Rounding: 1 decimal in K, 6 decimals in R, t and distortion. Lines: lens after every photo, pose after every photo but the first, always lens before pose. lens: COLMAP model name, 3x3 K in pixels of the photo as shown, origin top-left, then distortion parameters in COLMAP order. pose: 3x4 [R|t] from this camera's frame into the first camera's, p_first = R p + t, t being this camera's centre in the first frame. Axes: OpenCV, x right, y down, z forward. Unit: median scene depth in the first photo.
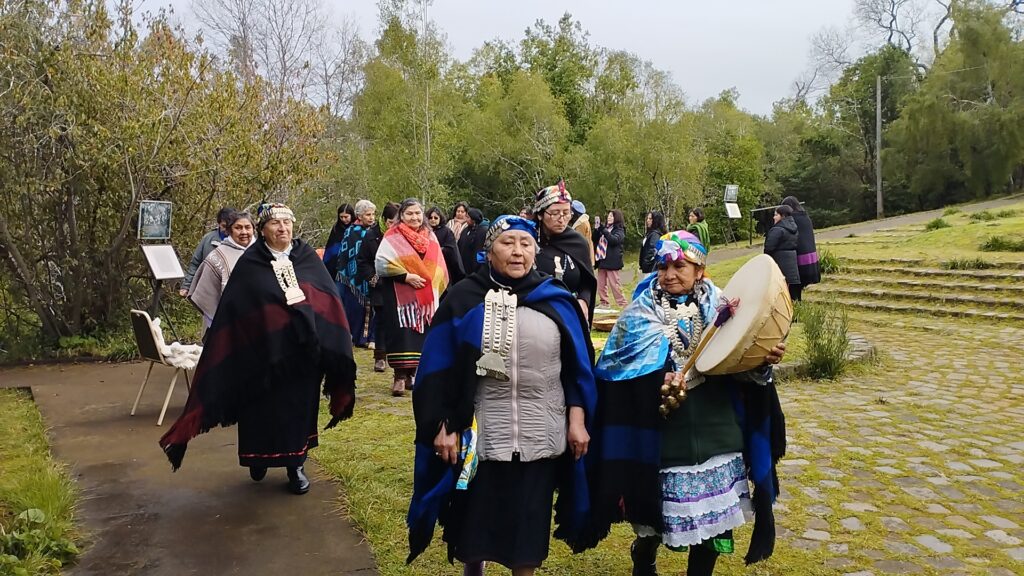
lens RADIAL K [[831.7, 0, 496.8], [0, 831.7, 291.0], [0, 0, 1]] dist [0.092994, -0.134590]
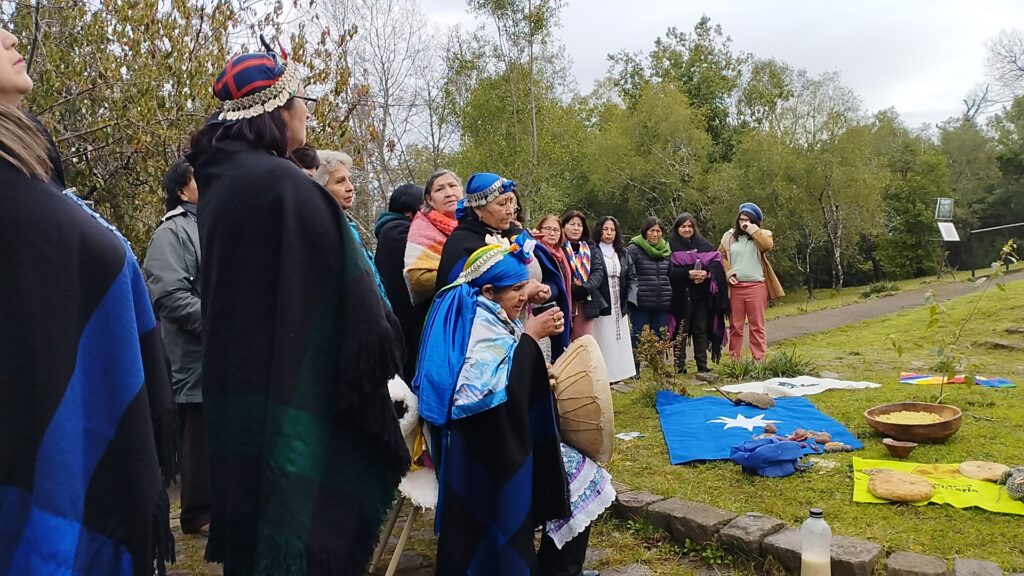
lens RADIAL K [[831.7, 0, 496.8], [0, 831.7, 291.0], [0, 0, 1]] dist [0.092994, -0.134590]
pose [[0.989123, -0.013582, -0.146464, -0.004807], [0.005424, 0.998418, -0.055958, -0.001764], [0.146992, 0.054555, 0.987632, 0.125256]]
